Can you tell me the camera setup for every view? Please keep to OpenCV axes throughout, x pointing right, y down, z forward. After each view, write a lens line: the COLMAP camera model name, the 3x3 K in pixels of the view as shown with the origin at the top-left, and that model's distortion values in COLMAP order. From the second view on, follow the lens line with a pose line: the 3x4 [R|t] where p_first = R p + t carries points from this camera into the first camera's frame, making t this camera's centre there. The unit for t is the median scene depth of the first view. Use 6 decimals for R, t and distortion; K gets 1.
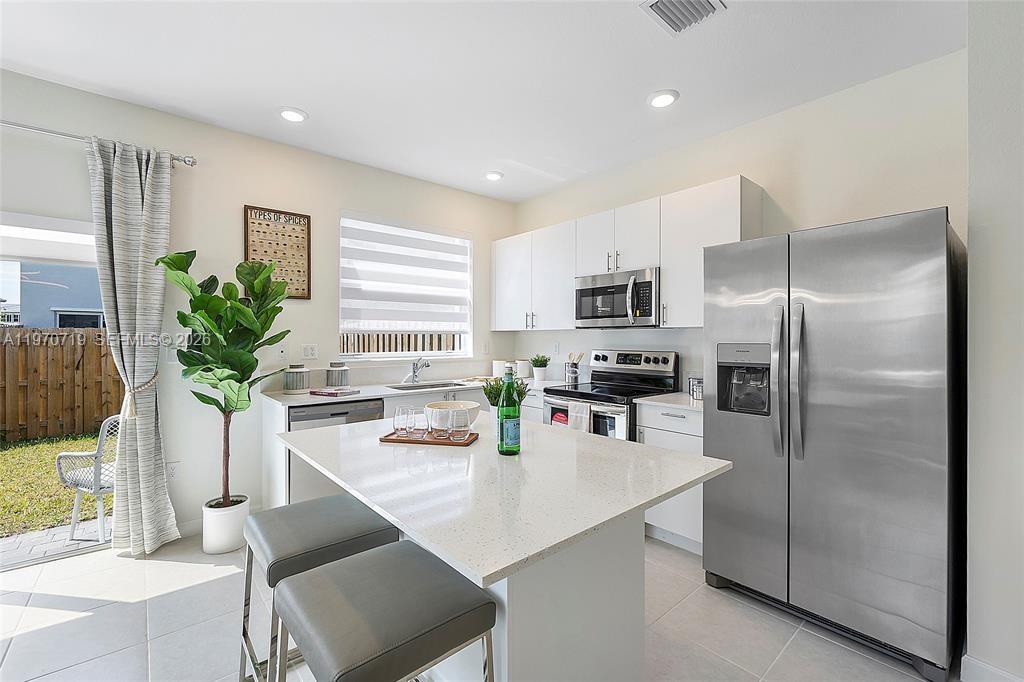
lens RADIAL K [[437.0, 0, 512.5], [0, 437.0, 338.1], [0, 0, 1]] dist [-0.007499, -0.000006]
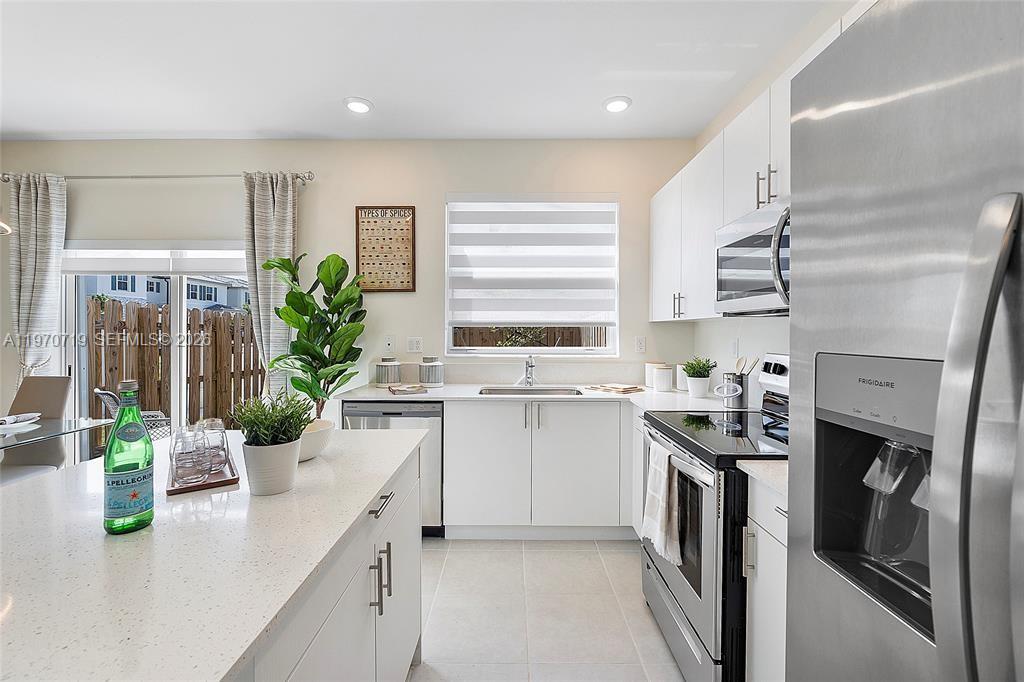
lens RADIAL K [[437.0, 0, 512.0], [0, 437.0, 331.2], [0, 0, 1]] dist [-0.007499, -0.000006]
pose [[0.754047, 0.002893, -0.656814, 0.358939], [-0.002503, 0.999996, 0.001532, -0.002181], [0.656816, 0.000489, 0.754051, 0.423211]]
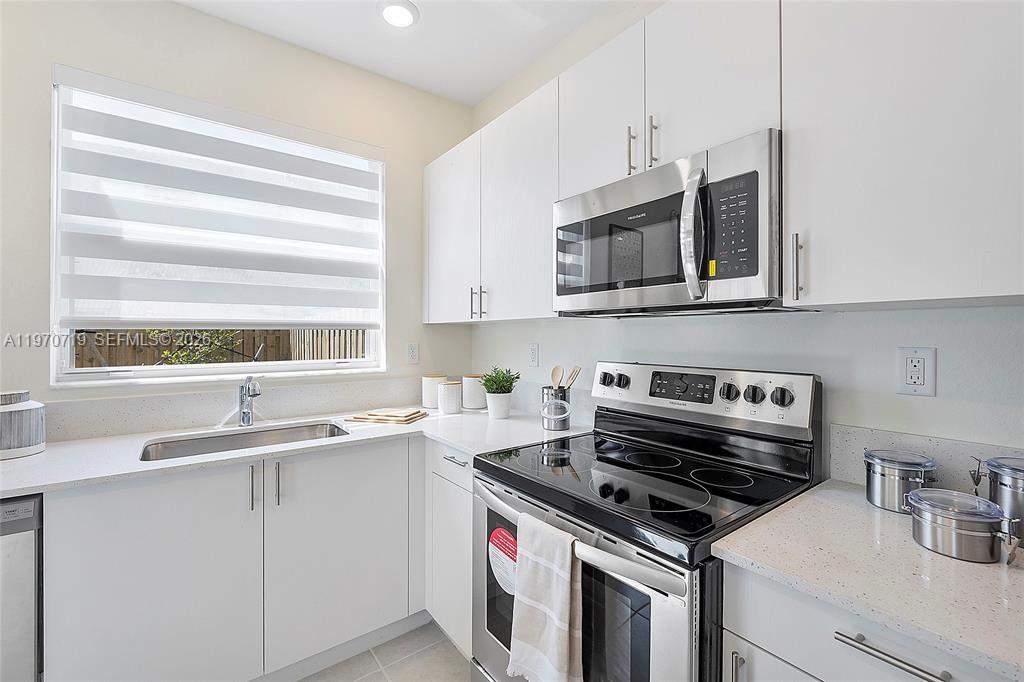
lens RADIAL K [[437.0, 0, 511.2], [0, 437.0, 332.2], [0, 0, 1]] dist [-0.007499, -0.000006]
pose [[0.998006, -0.002406, -0.063072, 0.141066], [0.002109, 0.999986, -0.004763, -0.003354], [0.063083, 0.004620, 0.997998, 0.617544]]
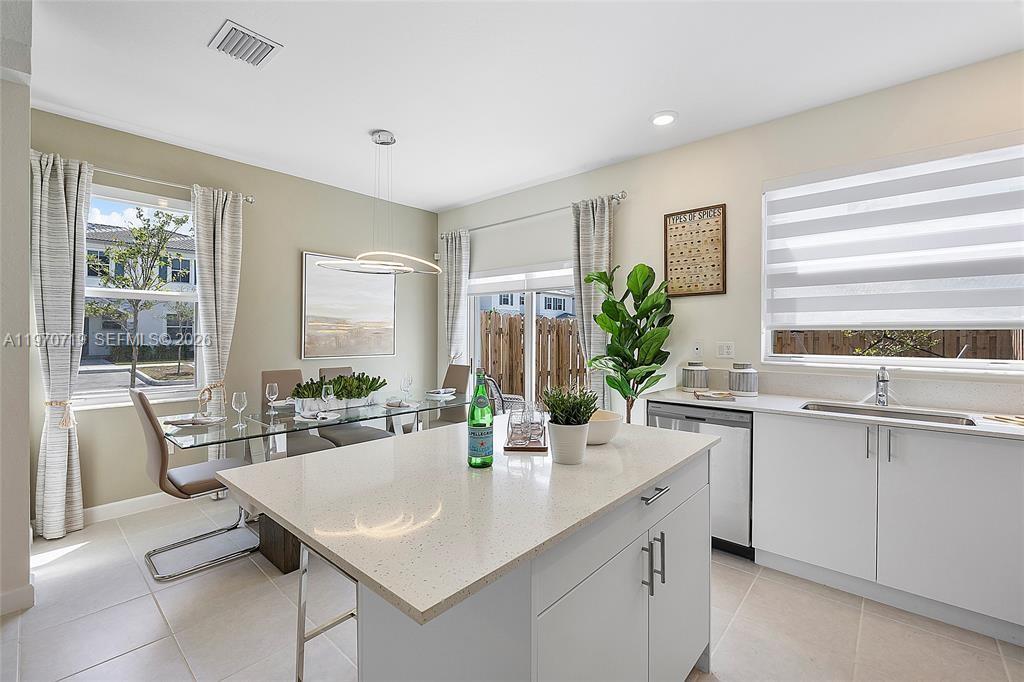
lens RADIAL K [[437.0, 0, 510.6], [0, 437.0, 335.4], [0, 0, 1]] dist [-0.007499, -0.000006]
pose [[0.131213, 0.003747, -0.991347, 0.412741], [-0.003068, 0.999990, 0.003374, -0.001952], [0.991349, 0.002599, 0.131223, 0.445475]]
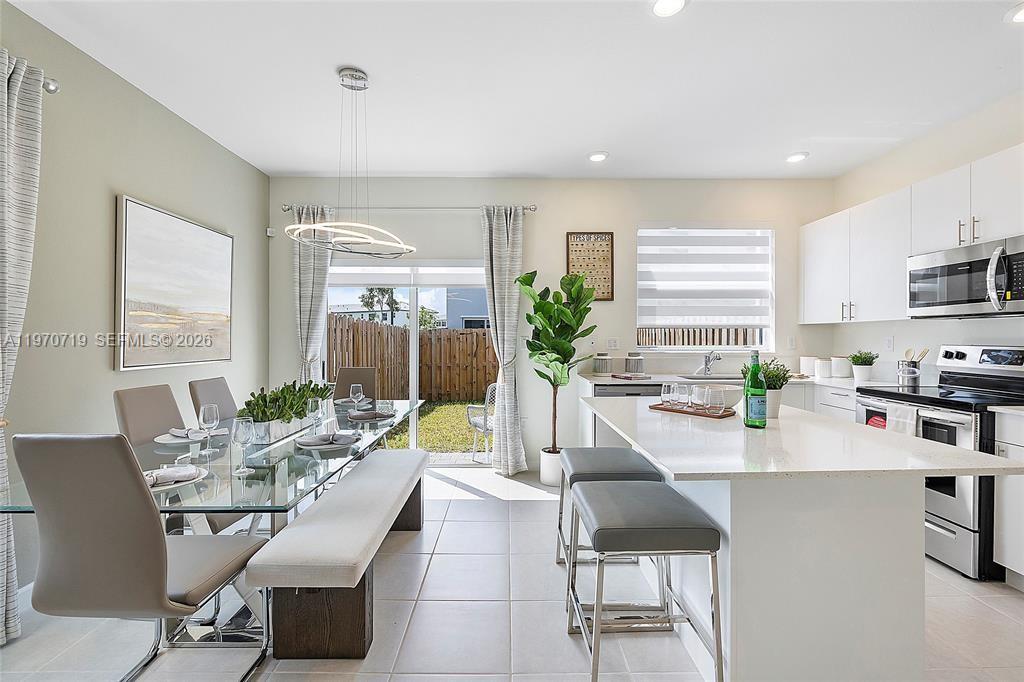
lens RADIAL K [[437.0, 0, 510.0], [0, 437.0, 338.0], [0, 0, 1]] dist [-0.007499, -0.000006]
pose [[0.763530, 0.001080, -0.645771, 0.109558], [0.000316, 0.999998, 0.002047, 0.014191], [0.645772, -0.001767, 0.763528, -0.125908]]
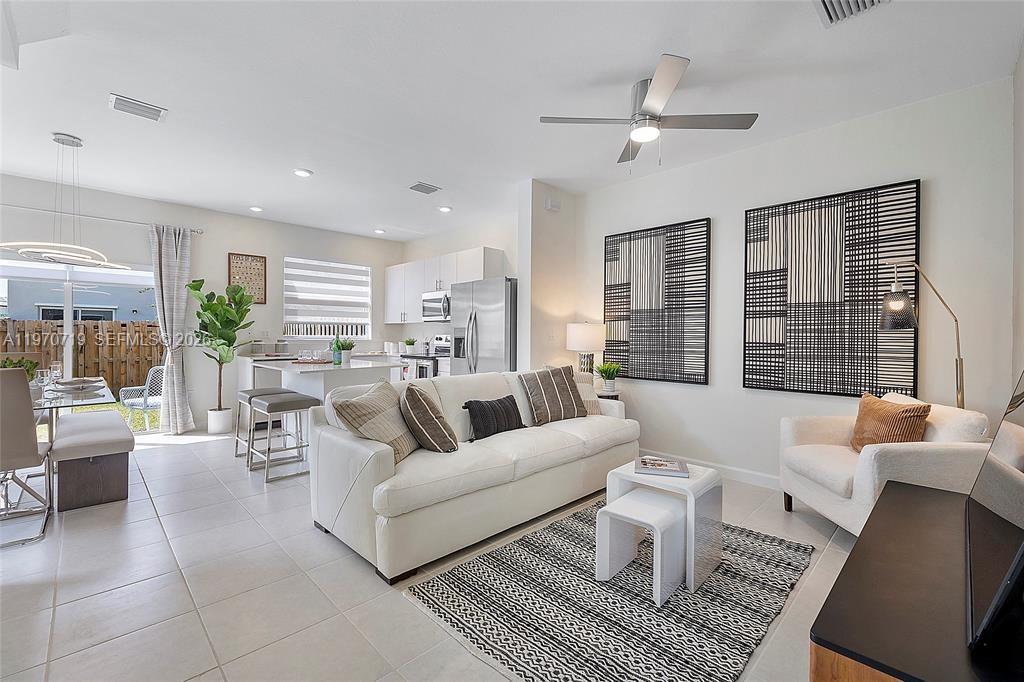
lens RADIAL K [[437.0, 0, 514.2], [0, 437.0, 337.7], [0, 0, 1]] dist [-0.007499, -0.000006]
pose [[0.997423, 0.005211, 0.071559, 0.431930], [-0.005533, 0.999975, 0.004300, 0.035801], [-0.071535, -0.004685, 0.997427, -0.871009]]
